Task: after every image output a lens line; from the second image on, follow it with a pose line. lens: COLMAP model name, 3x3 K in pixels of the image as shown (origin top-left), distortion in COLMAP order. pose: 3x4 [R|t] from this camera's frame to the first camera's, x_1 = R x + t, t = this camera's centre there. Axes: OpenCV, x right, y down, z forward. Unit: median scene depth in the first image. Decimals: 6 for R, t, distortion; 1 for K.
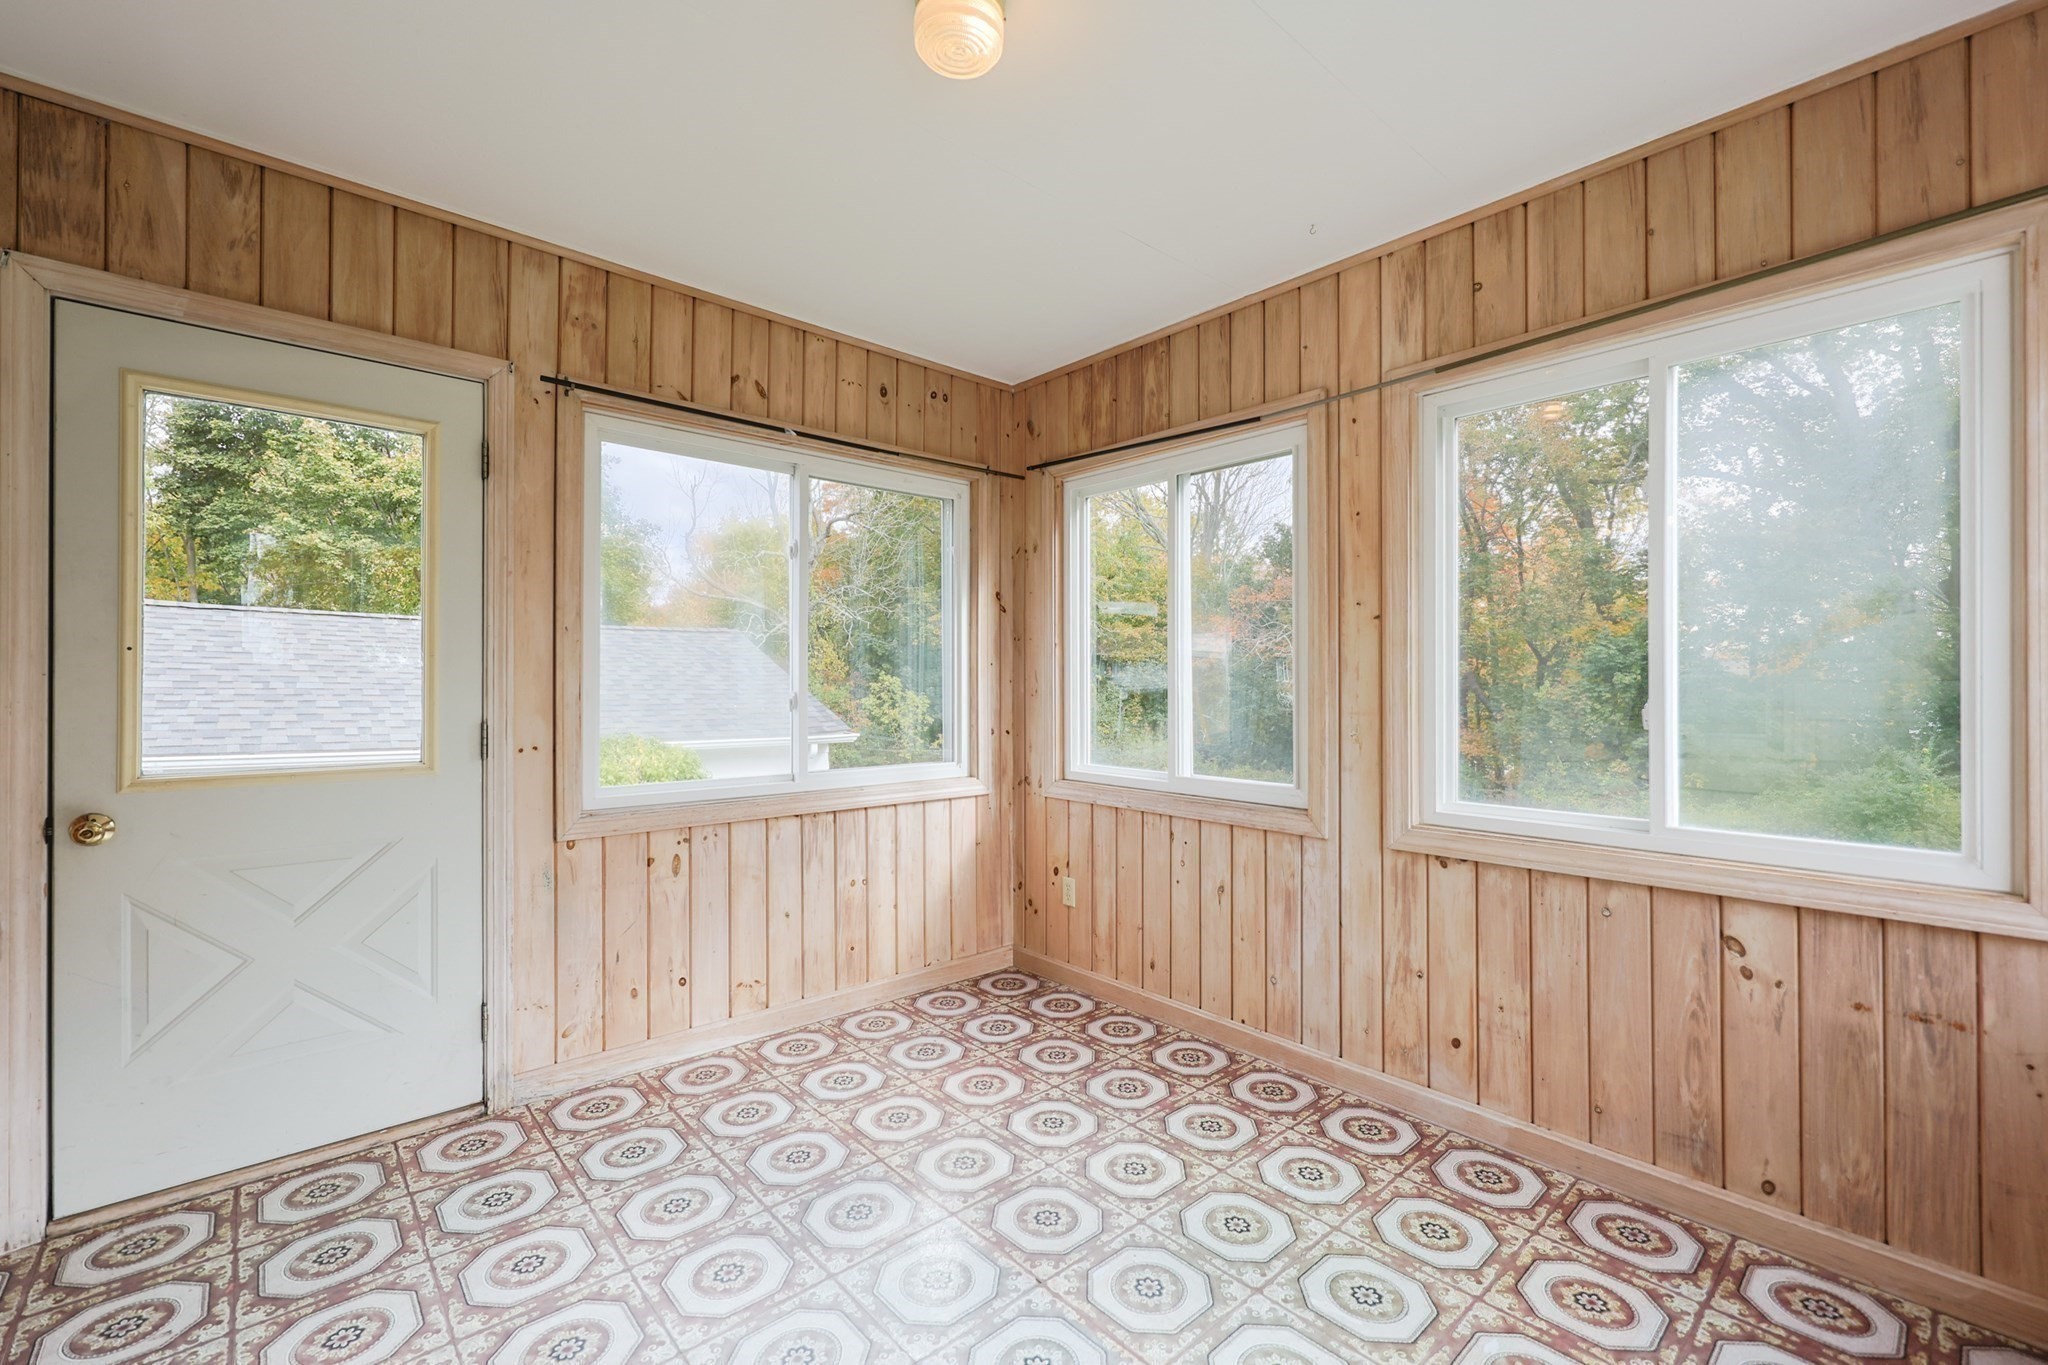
lens RADIAL K [[875.8, 0, 1038.4], [0, 875.8, 678.9], [0, 0, 1]] dist [-0.000899, -0.000128]
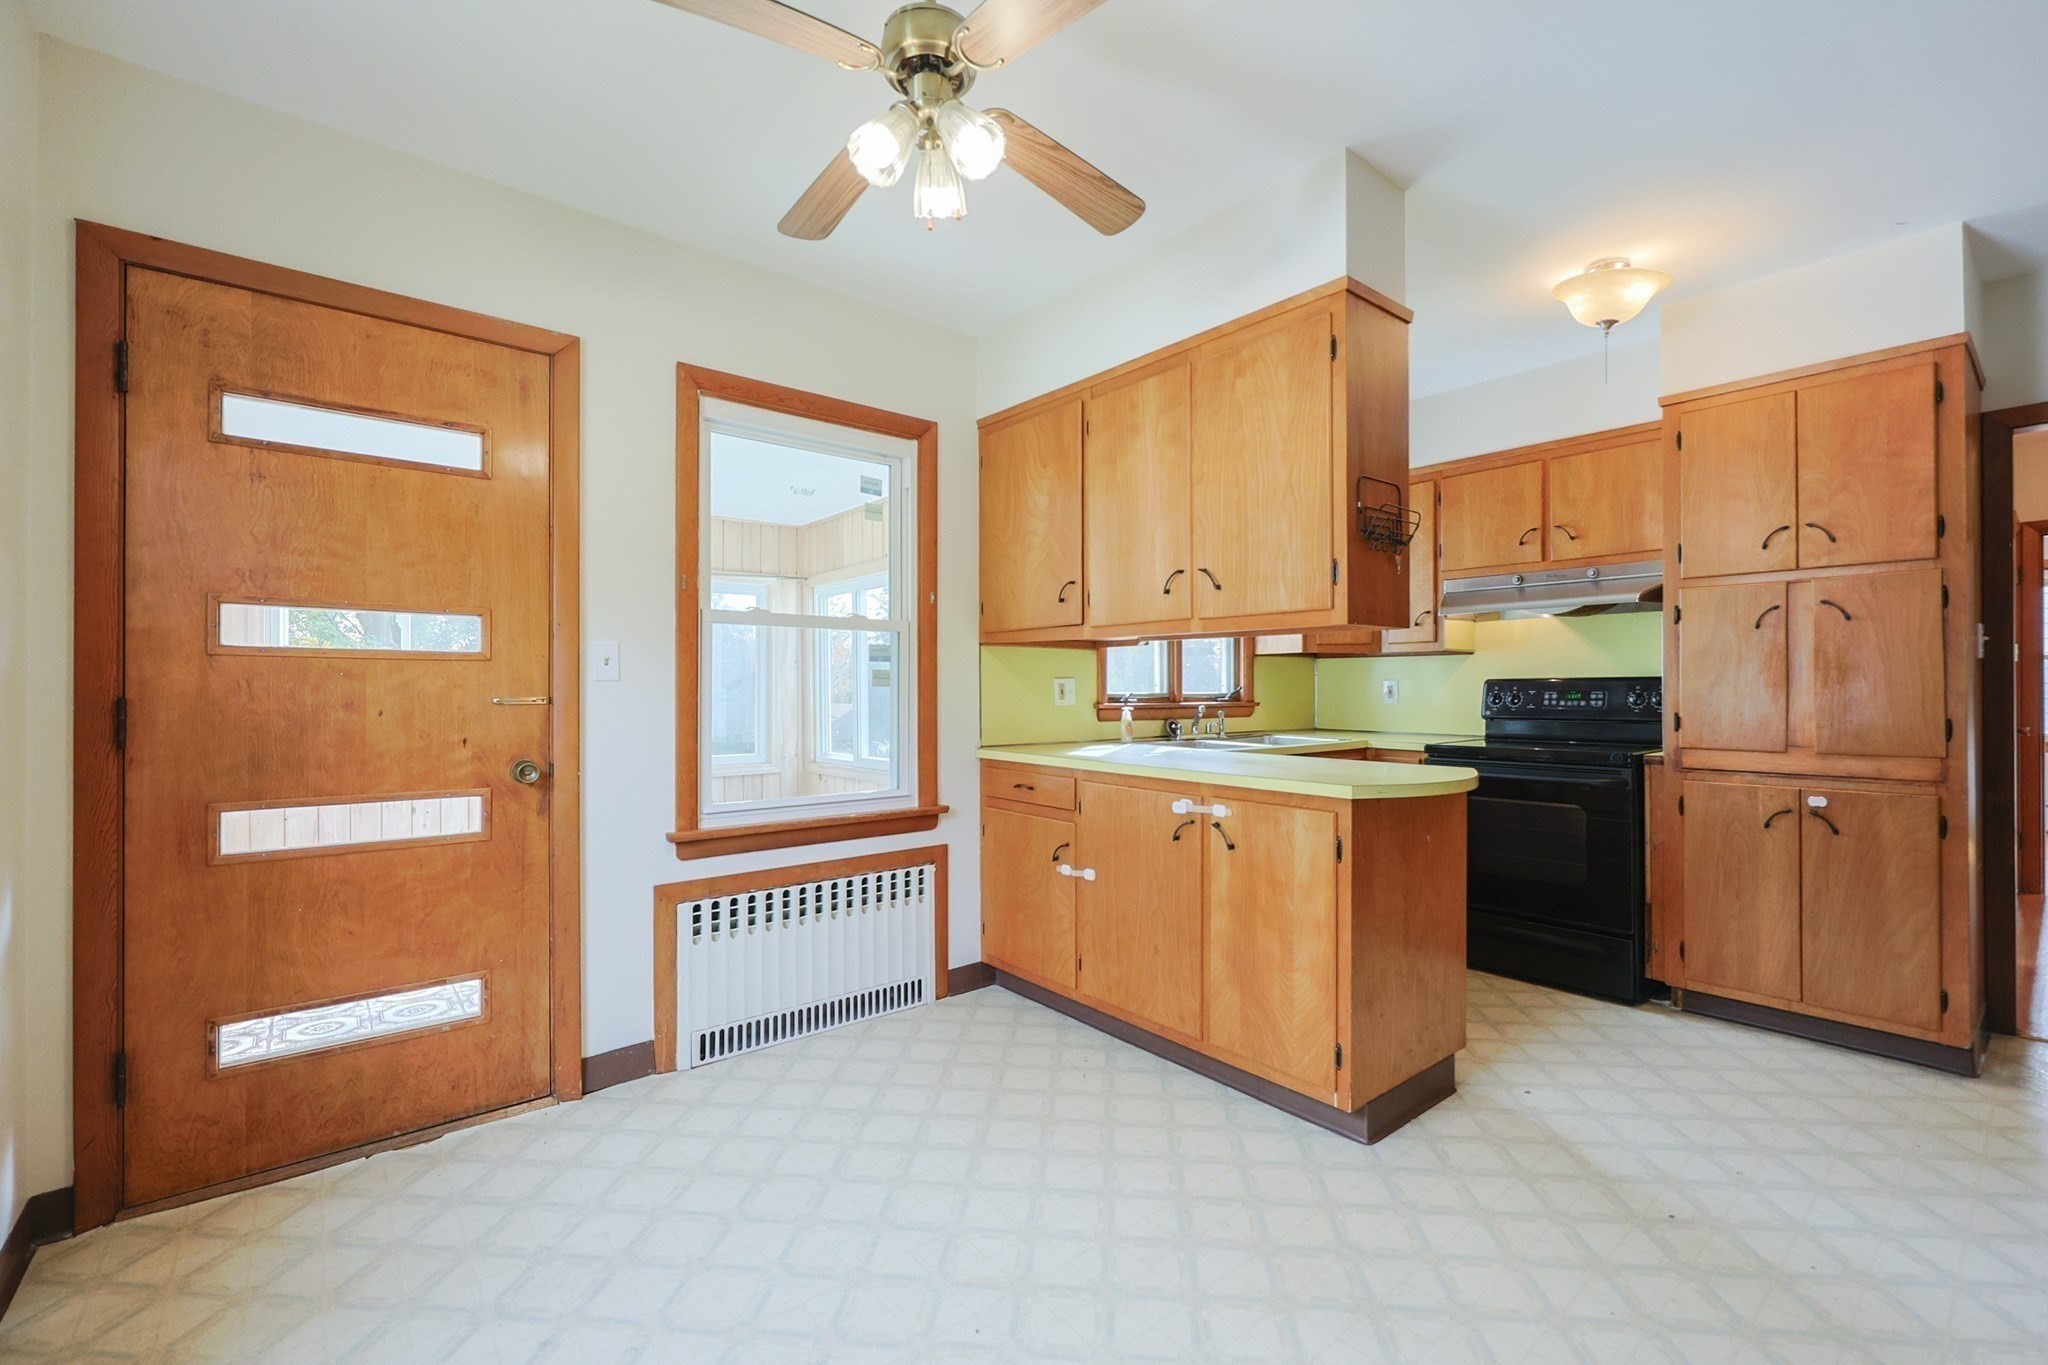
lens RADIAL K [[877.3, 0, 1023.3], [0, 877.3, 689.5], [0, 0, 1]] dist [-0.003952, -0.000685]
pose [[0.050704, 0.002082, 0.998712, -1.545460], [-0.001083, 0.999997, -0.002030, -0.032254], [-0.998713, -0.000979, 0.050706, -0.160372]]
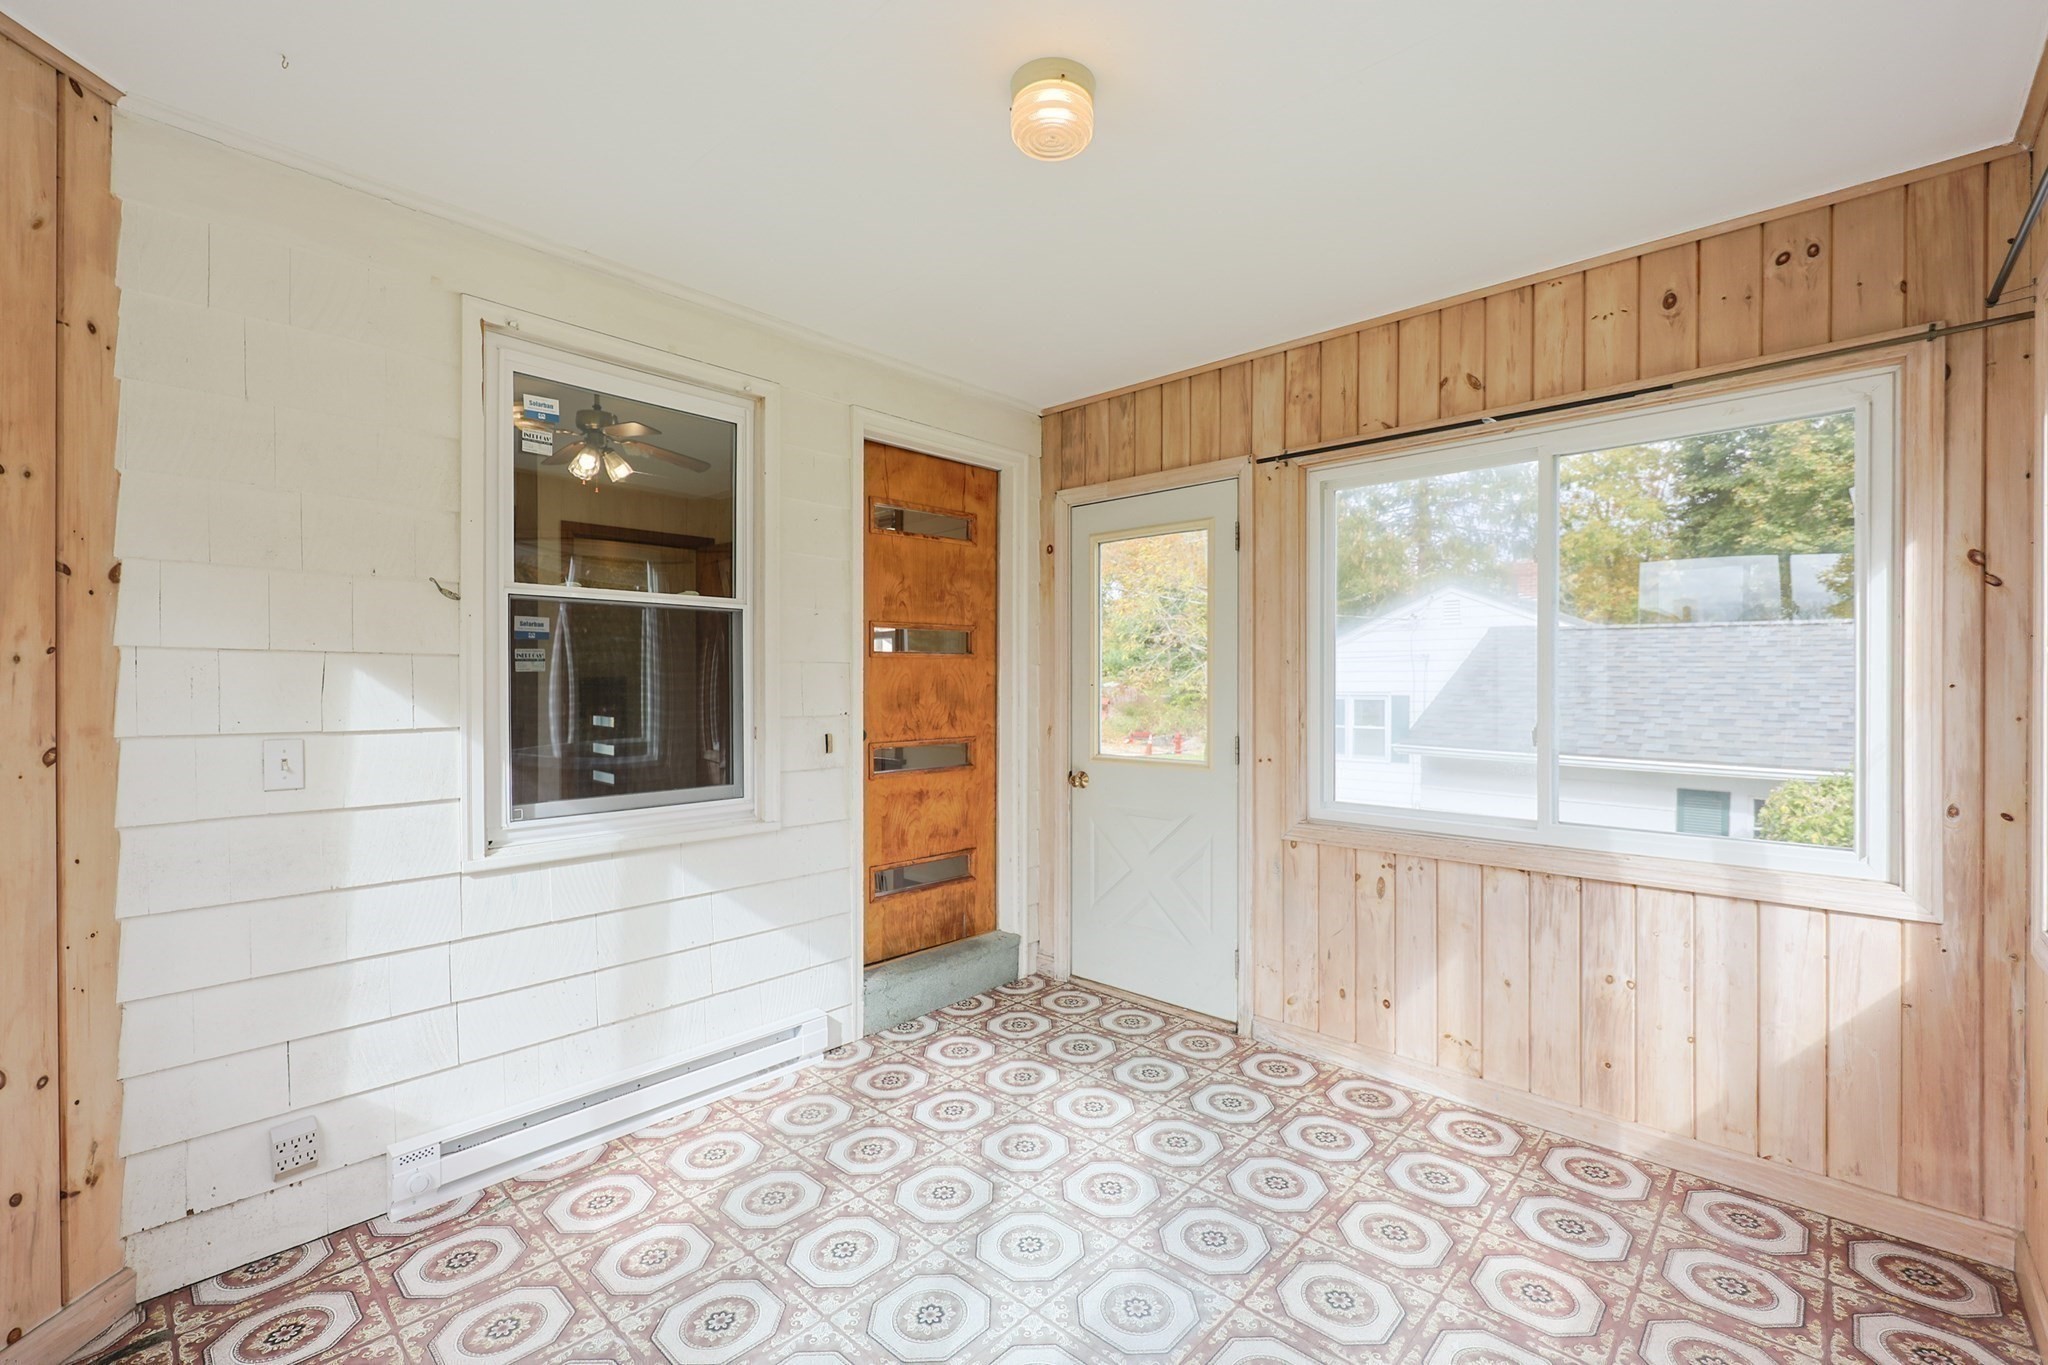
lens RADIAL K [[869.0, 0, 1032.8], [0, 869.0, 688.4], [0, 0, 1]] dist [0.003234, -0.004195]
pose [[0.090991, 0.005556, -0.995836, 0.591951], [0.003829, 0.999975, 0.005929, -0.028953], [0.995844, -0.004352, 0.090968, 0.532131]]
